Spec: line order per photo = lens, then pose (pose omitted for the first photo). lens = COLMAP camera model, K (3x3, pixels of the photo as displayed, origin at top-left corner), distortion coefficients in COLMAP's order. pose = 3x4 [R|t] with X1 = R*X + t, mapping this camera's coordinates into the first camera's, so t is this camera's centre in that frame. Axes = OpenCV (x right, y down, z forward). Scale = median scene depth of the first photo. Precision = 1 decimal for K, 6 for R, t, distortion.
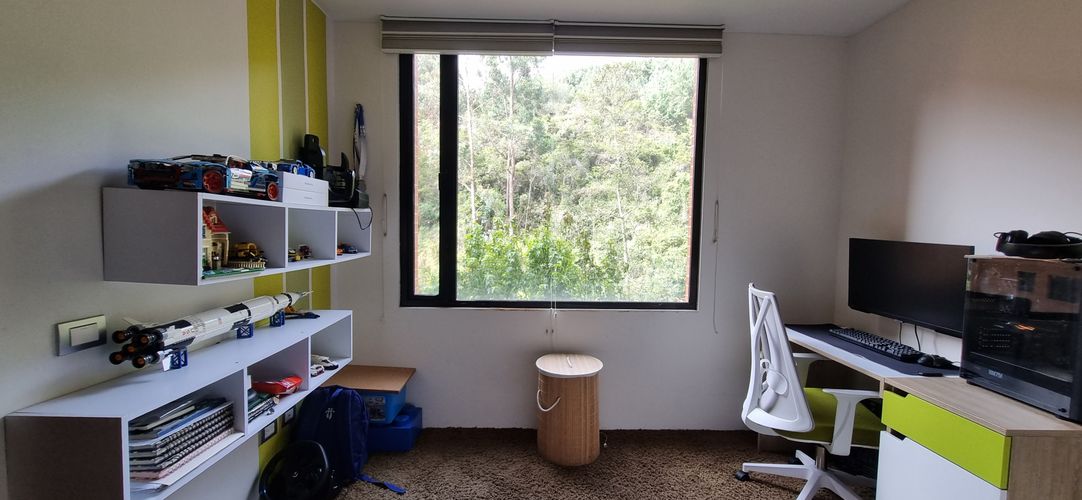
lens RADIAL K [[428.4, 0, 546.9], [0, 428.4, 253.6], [0, 0, 1]] dist [0.001995, -0.000407]
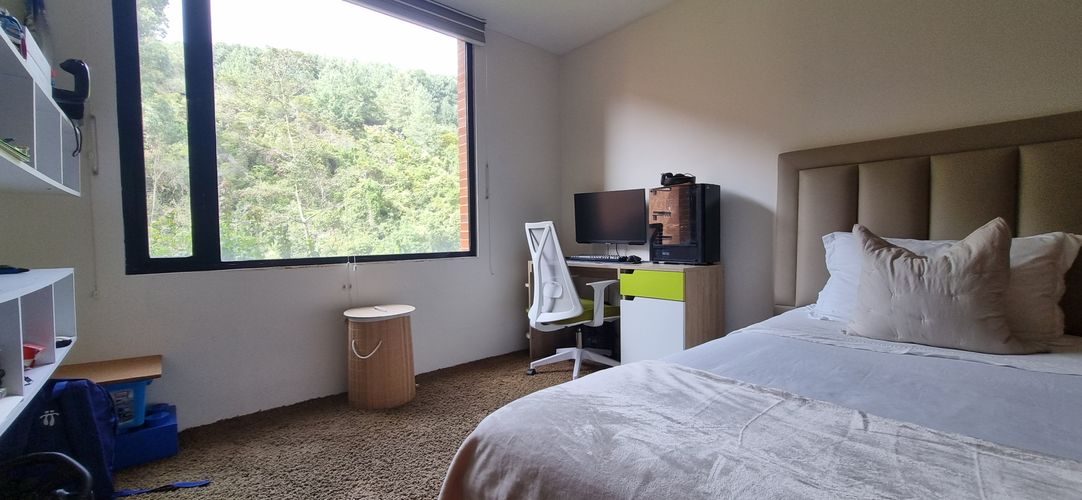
lens RADIAL K [[428.4, 0, 546.9], [0, 428.4, 253.6], [0, 0, 1]] dist [0.001995, -0.000407]
pose [[0.758014, -0.054582, 0.649951, -0.271901], [0.069227, 0.997596, 0.003039, 0.134709], [-0.648554, 0.042690, 0.759970, -0.019392]]
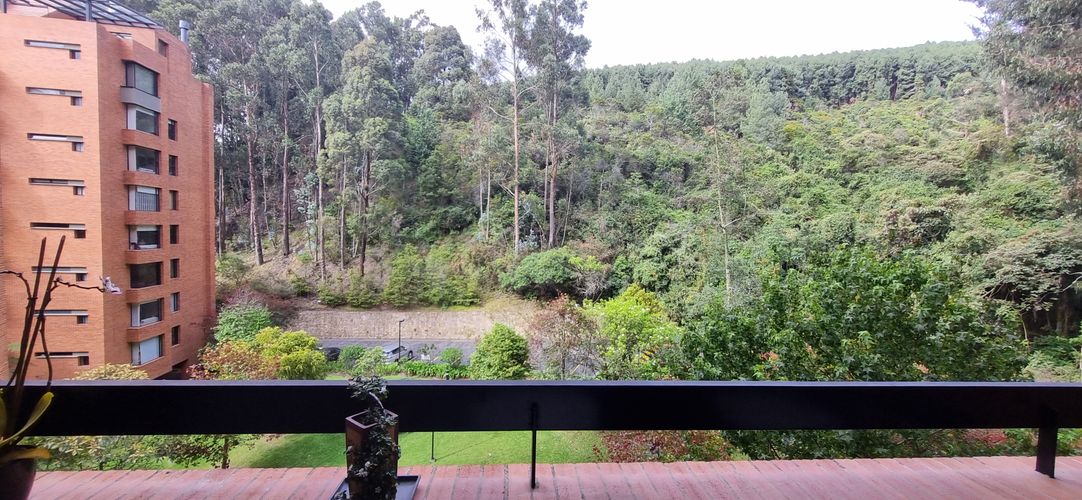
lens RADIAL K [[428.4, 0, 546.9], [0, 428.4, 253.6], [0, 0, 1]] dist [0.001995, -0.000407]
pose [[0.998172, 0.011107, 0.059408, -2.871861], [-0.010688, 0.999916, -0.007371, -0.135591], [-0.059485, 0.006723, 0.998207, 0.535262]]
